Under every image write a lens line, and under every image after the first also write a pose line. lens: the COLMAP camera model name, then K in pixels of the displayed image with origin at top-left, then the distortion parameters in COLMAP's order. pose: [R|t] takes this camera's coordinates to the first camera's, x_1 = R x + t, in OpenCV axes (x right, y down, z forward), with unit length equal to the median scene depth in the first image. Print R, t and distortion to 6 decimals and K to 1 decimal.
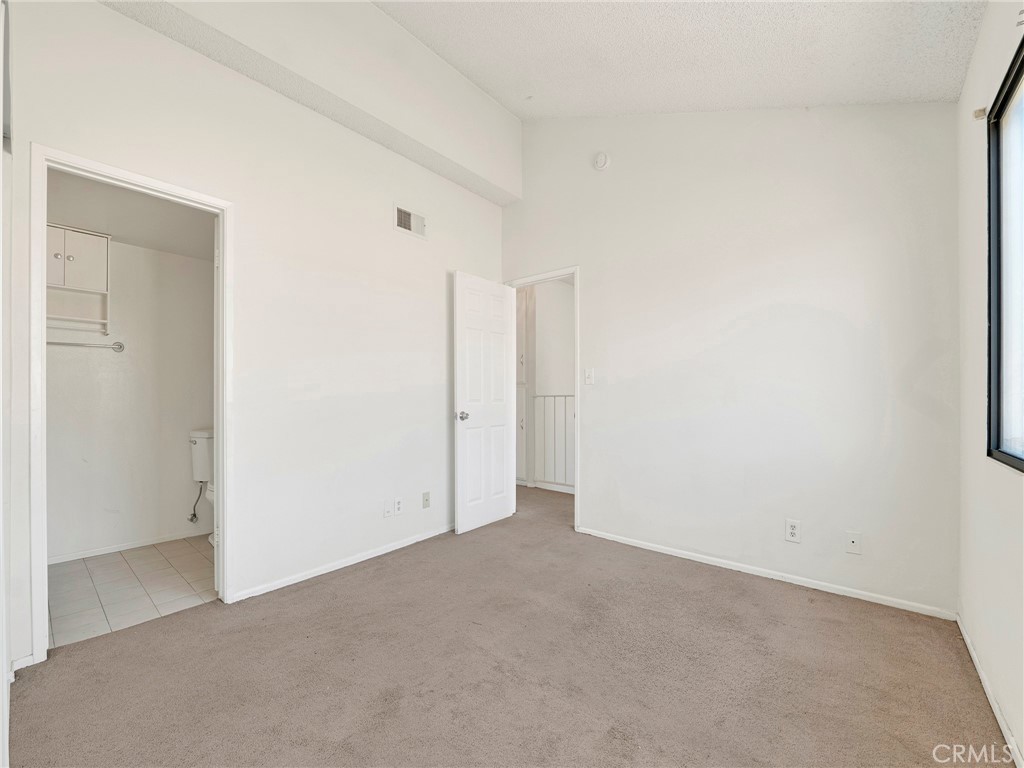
lens RADIAL K [[421.3, 0, 510.1], [0, 421.3, 389.9], [0, 0, 1]] dist [-0.014428, 0.002006]
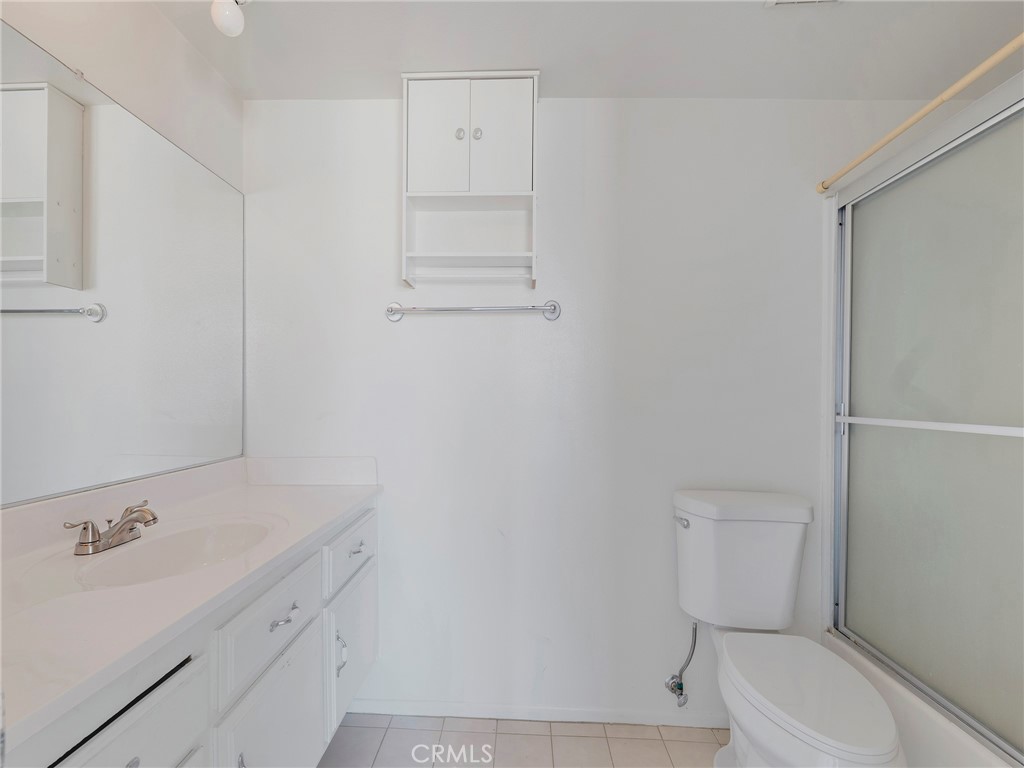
lens RADIAL K [[421.3, 0, 510.1], [0, 421.3, 389.6], [0, 0, 1]] dist [-0.014428, 0.002006]
pose [[0.619518, 0.001917, -0.784980, -0.593932], [-0.004333, 0.999990, -0.000977, -0.008023], [0.784971, 0.004007, 0.619520, 0.668936]]
